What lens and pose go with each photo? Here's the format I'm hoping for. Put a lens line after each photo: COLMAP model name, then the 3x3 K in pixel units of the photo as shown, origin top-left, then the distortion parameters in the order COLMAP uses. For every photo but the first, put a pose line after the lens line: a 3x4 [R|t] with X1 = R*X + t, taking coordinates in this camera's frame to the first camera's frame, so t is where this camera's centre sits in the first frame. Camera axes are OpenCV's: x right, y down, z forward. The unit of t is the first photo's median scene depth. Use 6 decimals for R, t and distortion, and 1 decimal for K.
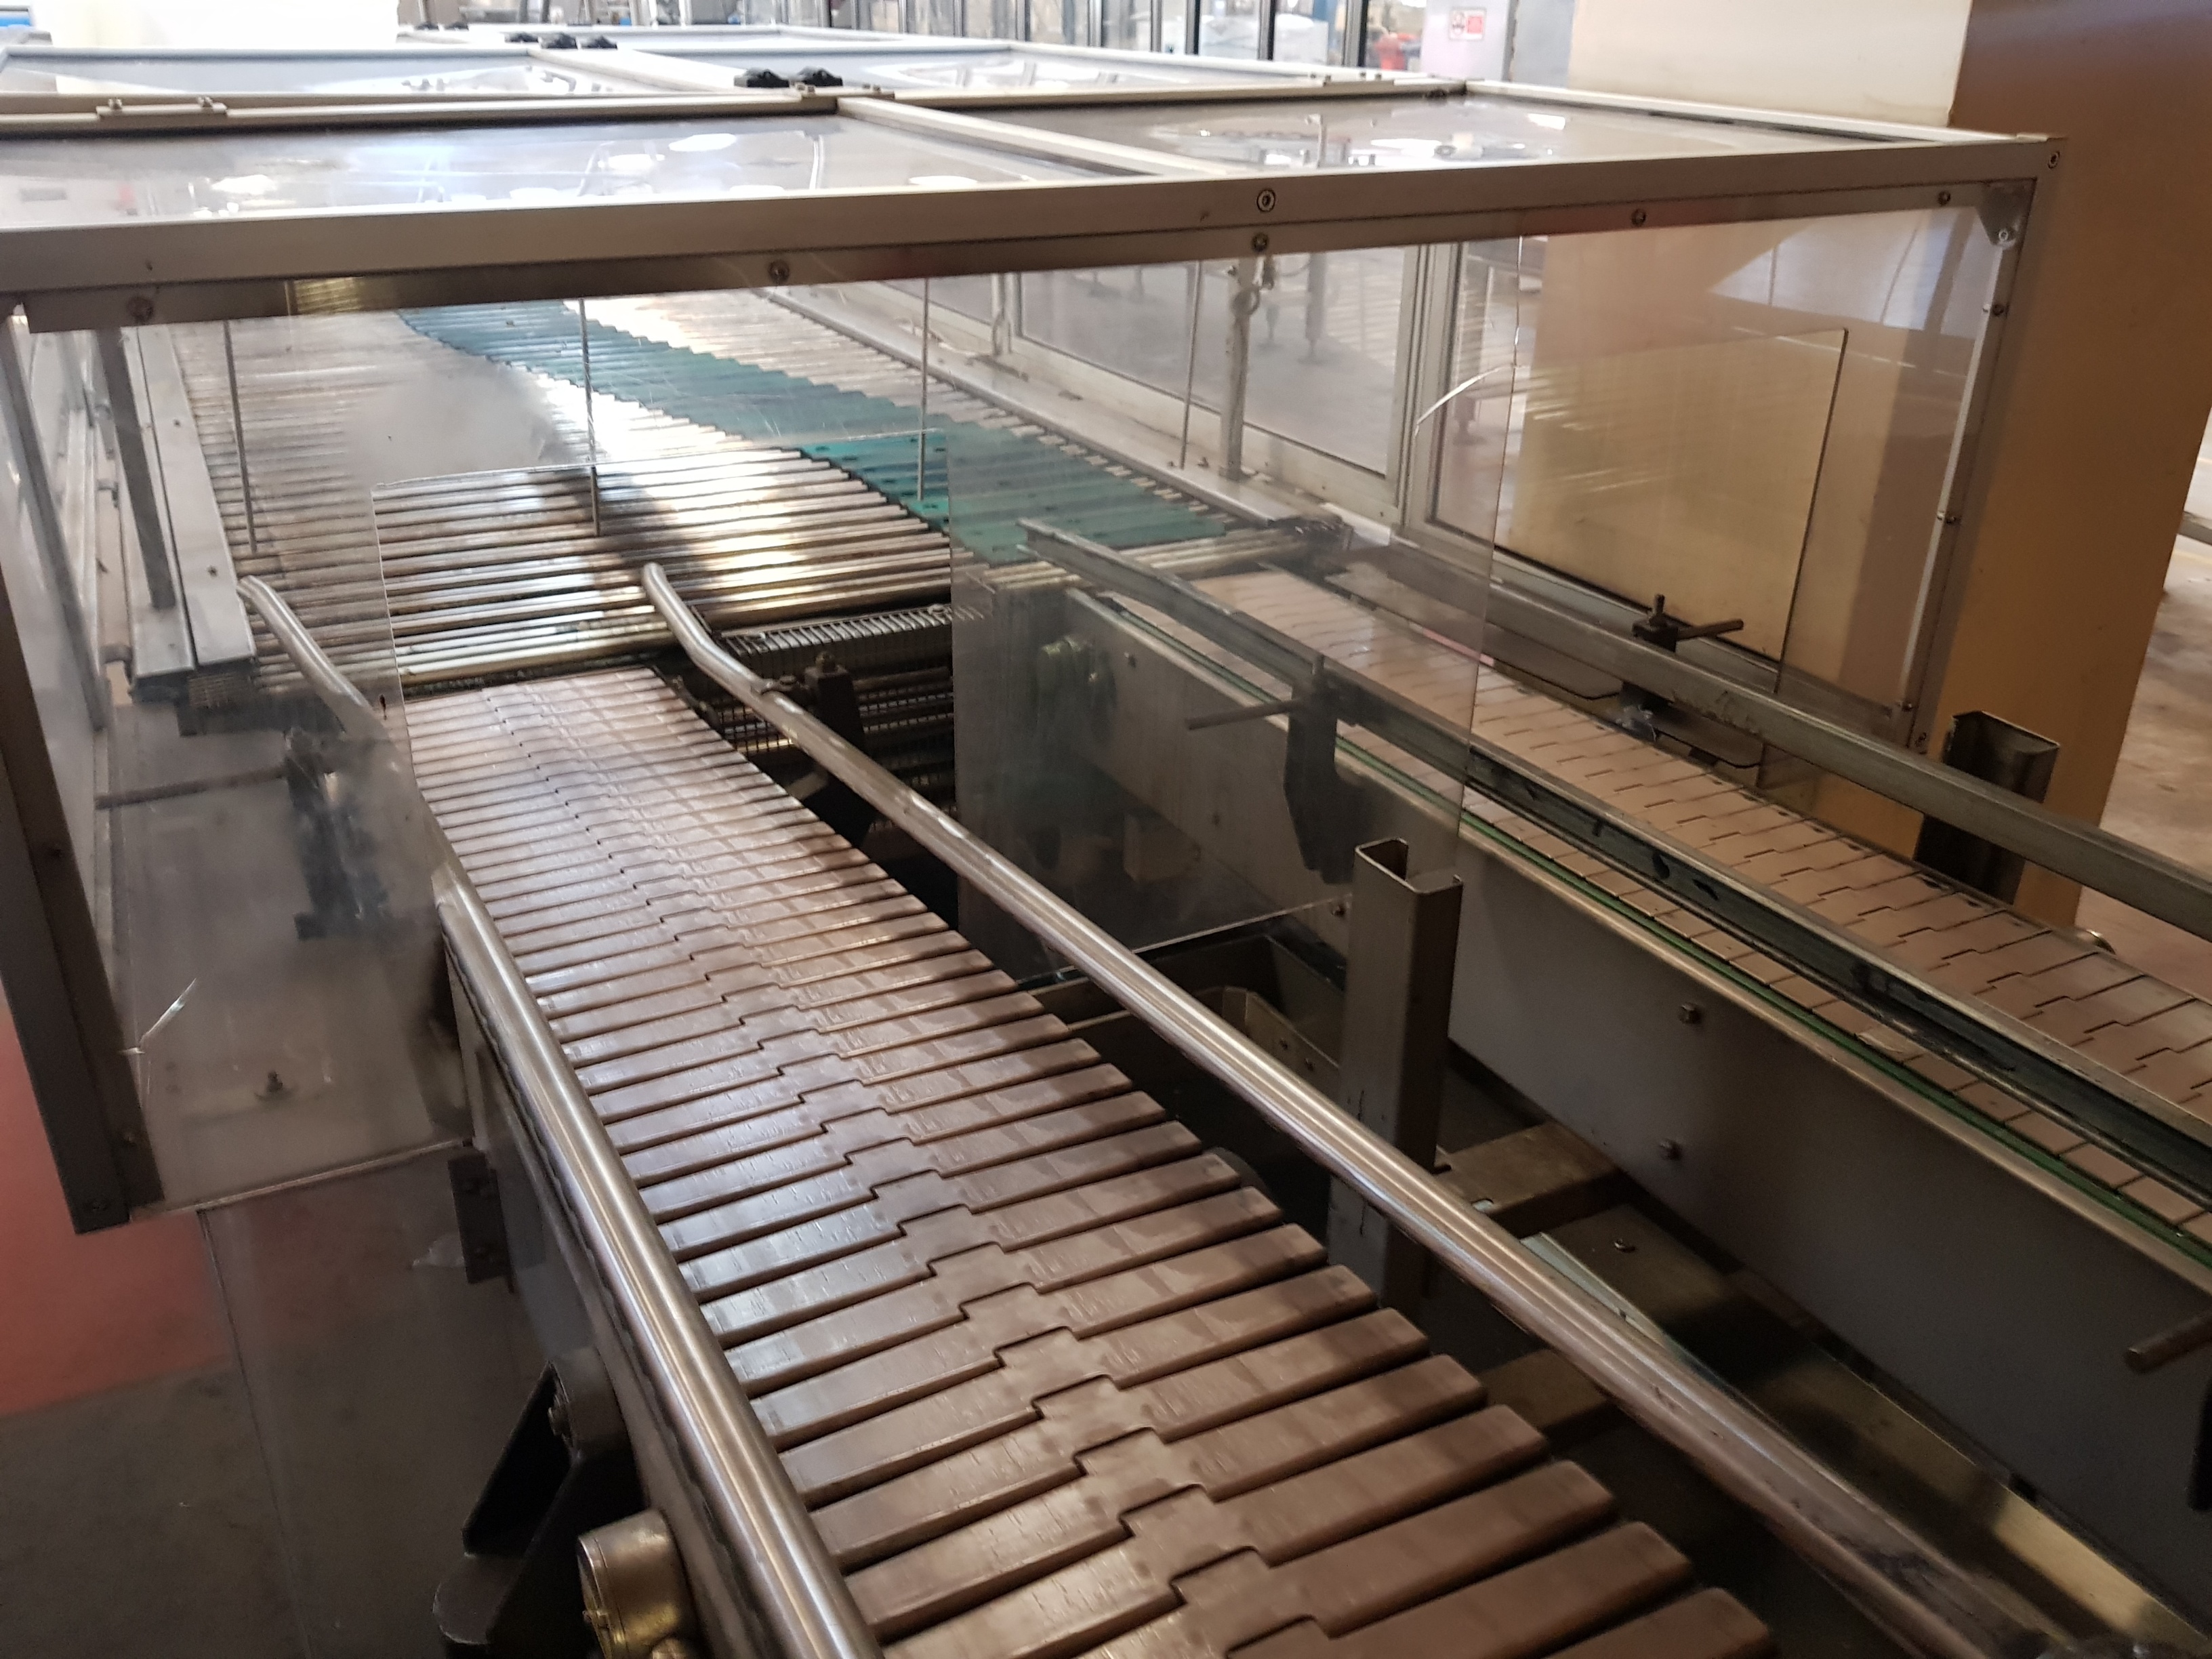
lens RADIAL K [[1770.3, 0, 1106.0], [0, 1770.3, 829.5], [0, 0, 1]] dist [0.000347, -0.009998]
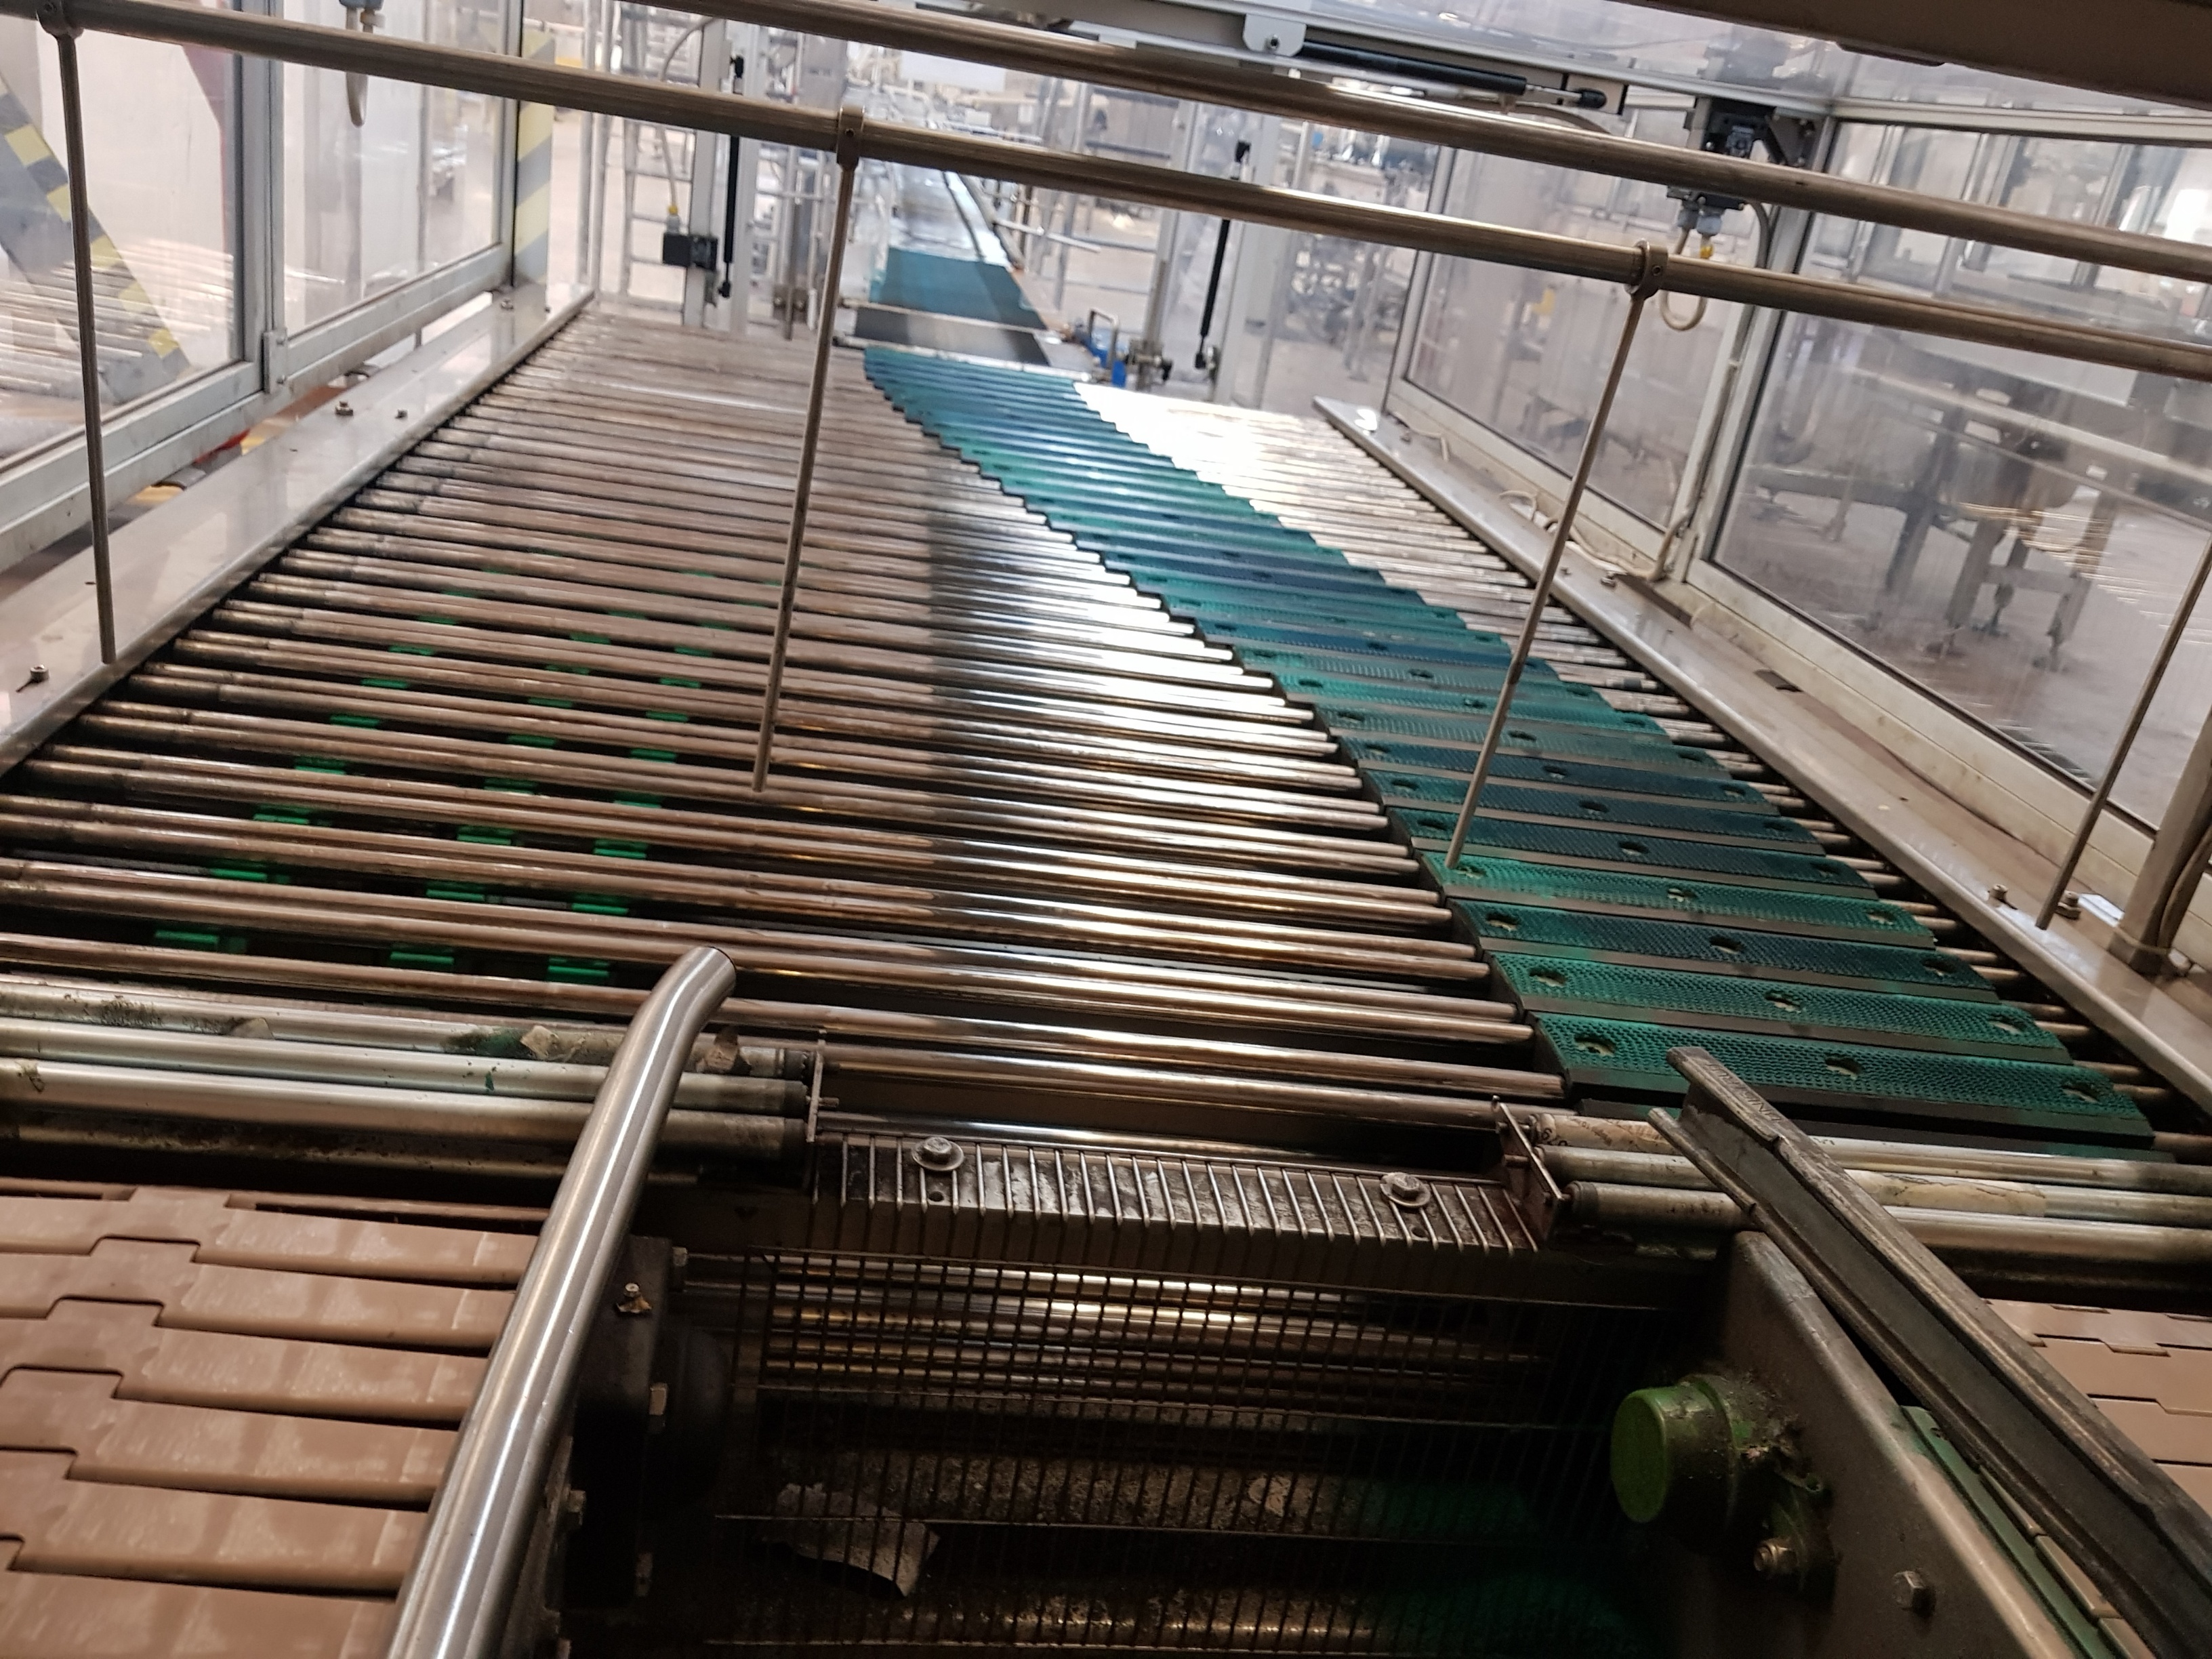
lens RADIAL K [[1770.3, 0, 1106.0], [0, 1770.3, 829.5], [0, 0, 1]] dist [0.000347, -0.009998]
pose [[0.922863, 0.260274, -0.283868, -0.046666], [-0.283668, 0.957916, -0.043916, -0.117635], [0.260492, 0.121052, 0.957857, 0.420188]]
